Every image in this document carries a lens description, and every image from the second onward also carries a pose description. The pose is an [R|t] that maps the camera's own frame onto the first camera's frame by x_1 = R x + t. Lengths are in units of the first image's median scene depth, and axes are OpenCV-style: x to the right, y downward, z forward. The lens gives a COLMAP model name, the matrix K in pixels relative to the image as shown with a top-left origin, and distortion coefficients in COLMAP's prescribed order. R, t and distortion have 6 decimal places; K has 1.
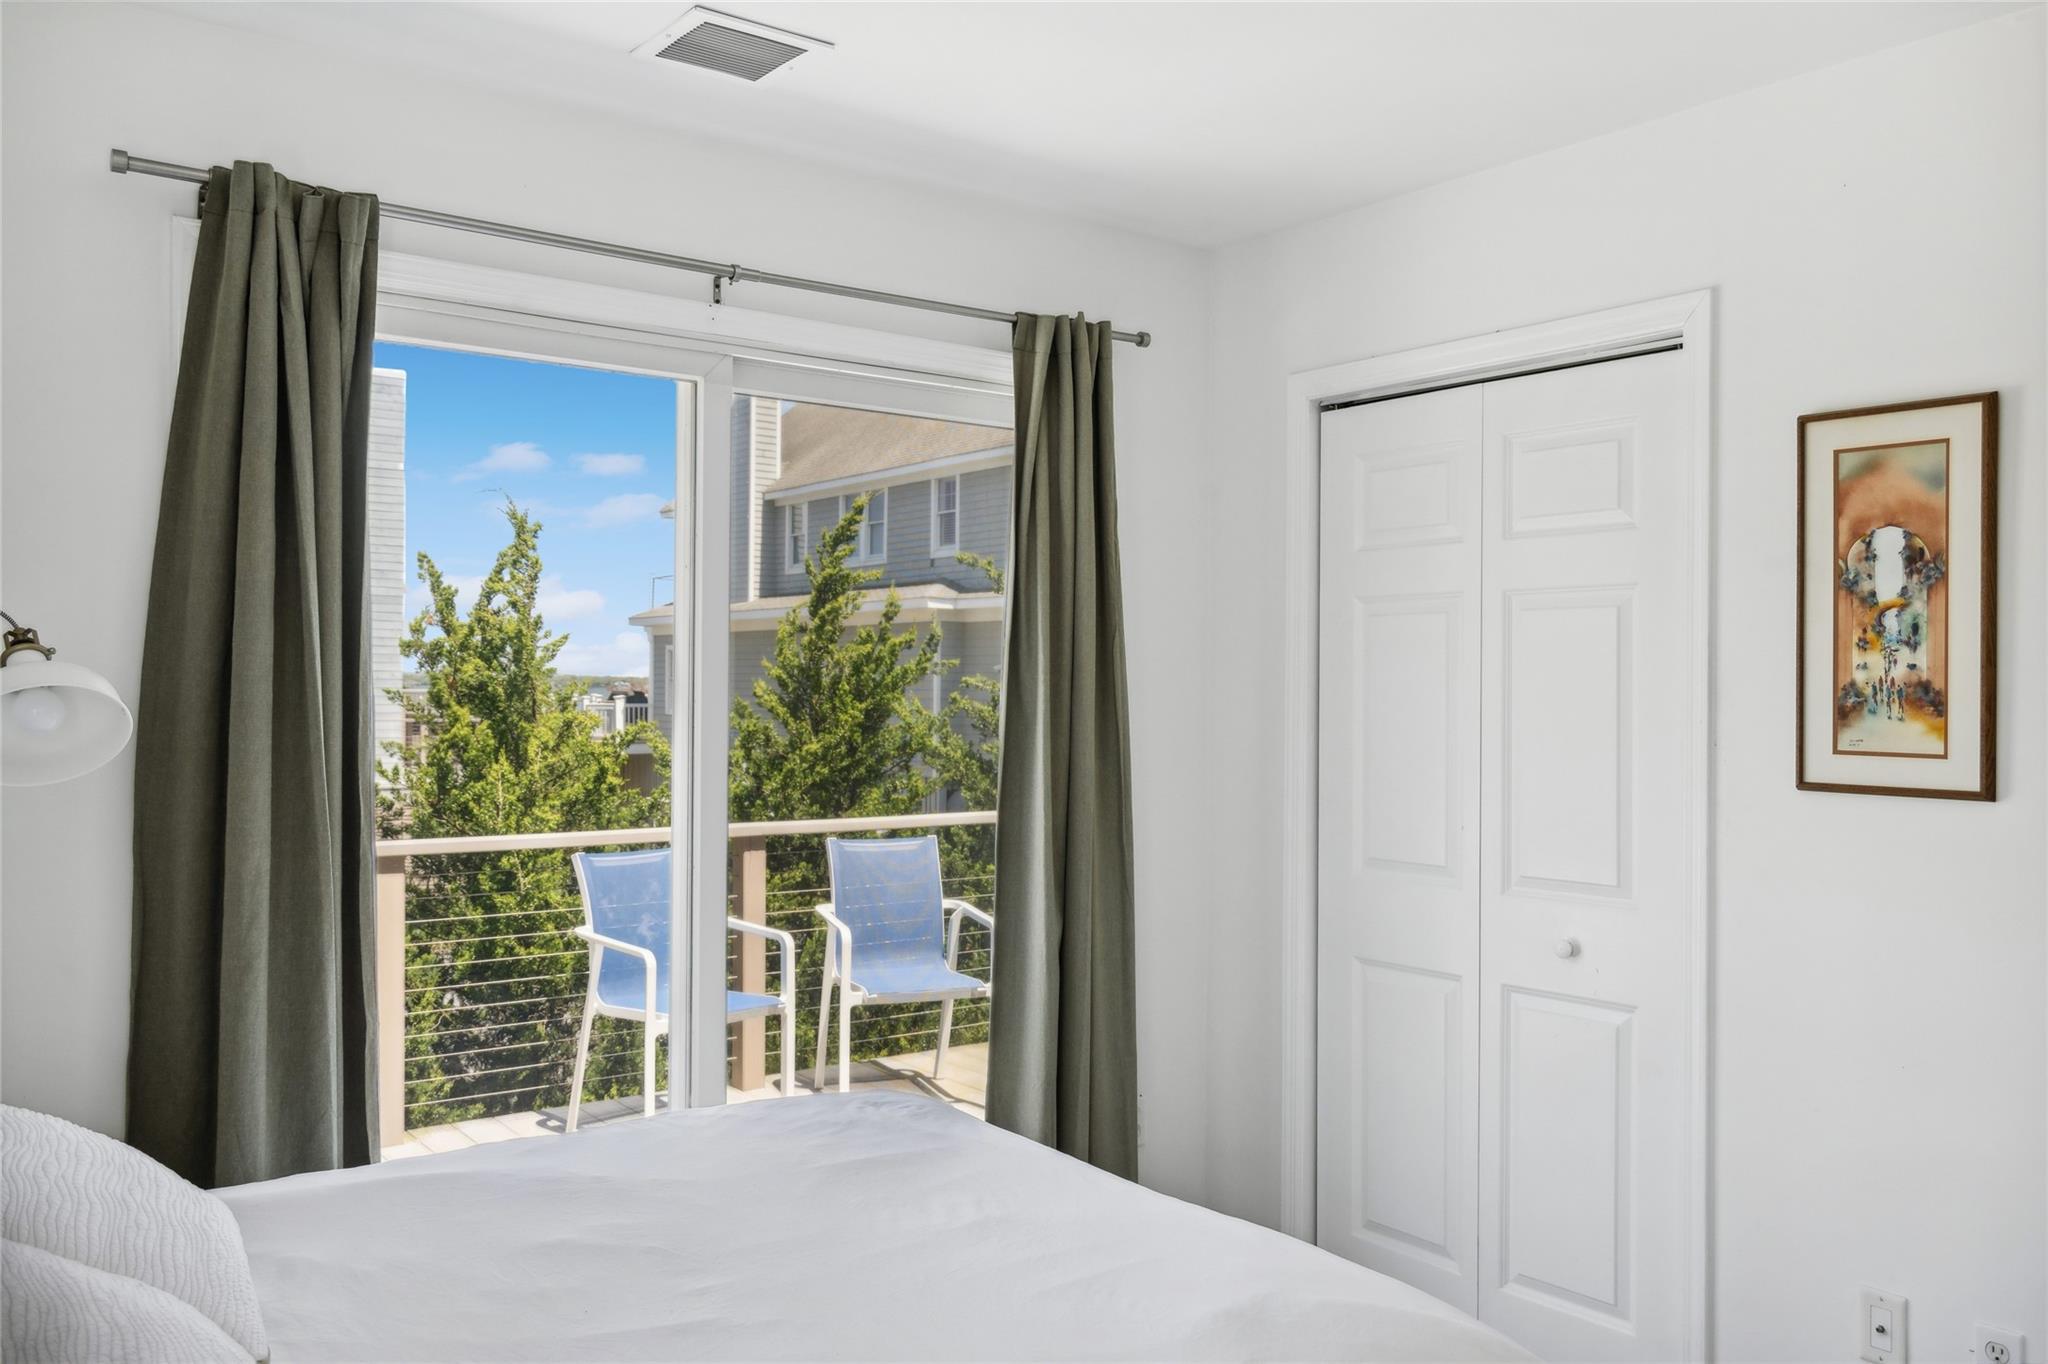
lens RADIAL K [[1619.5, 0, 1024.0], [0, 1619.5, 682.0], [0, 0, 1]] dist [-0.042542, -0.005603]
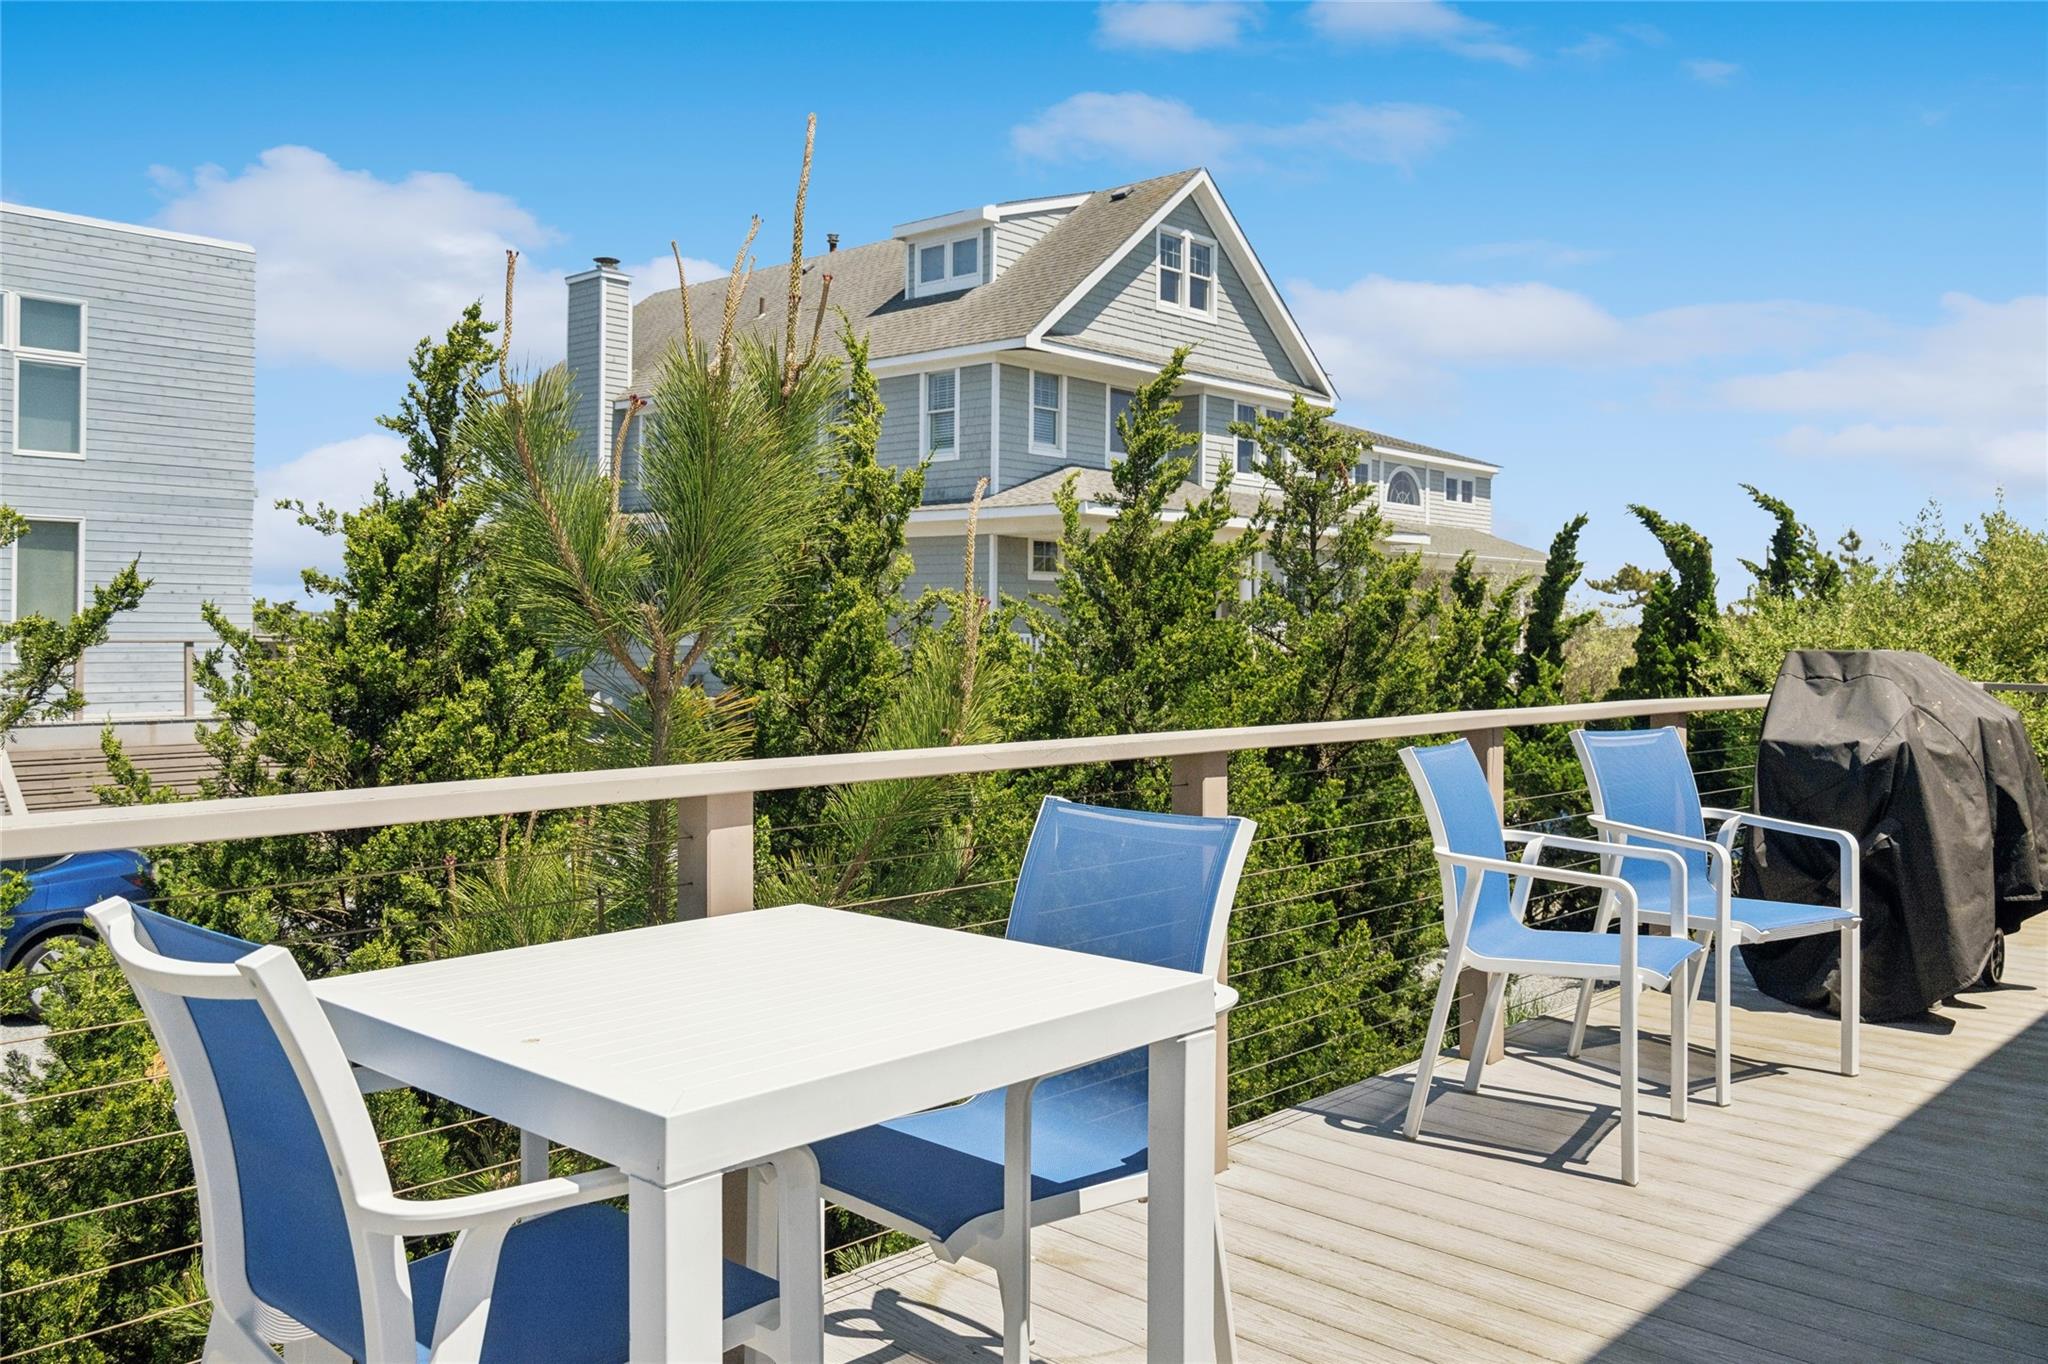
lens RADIAL K [[1619.5, 0, 1024.0], [0, 1619.5, 682.0], [0, 0, 1]] dist [-0.042542, -0.005603]
pose [[0.986513, -0.000746, 0.163683, -0.150633], [-0.005368, 0.999304, 0.036906, 0.014214], [-0.163597, -0.037286, 0.985822, 0.088320]]
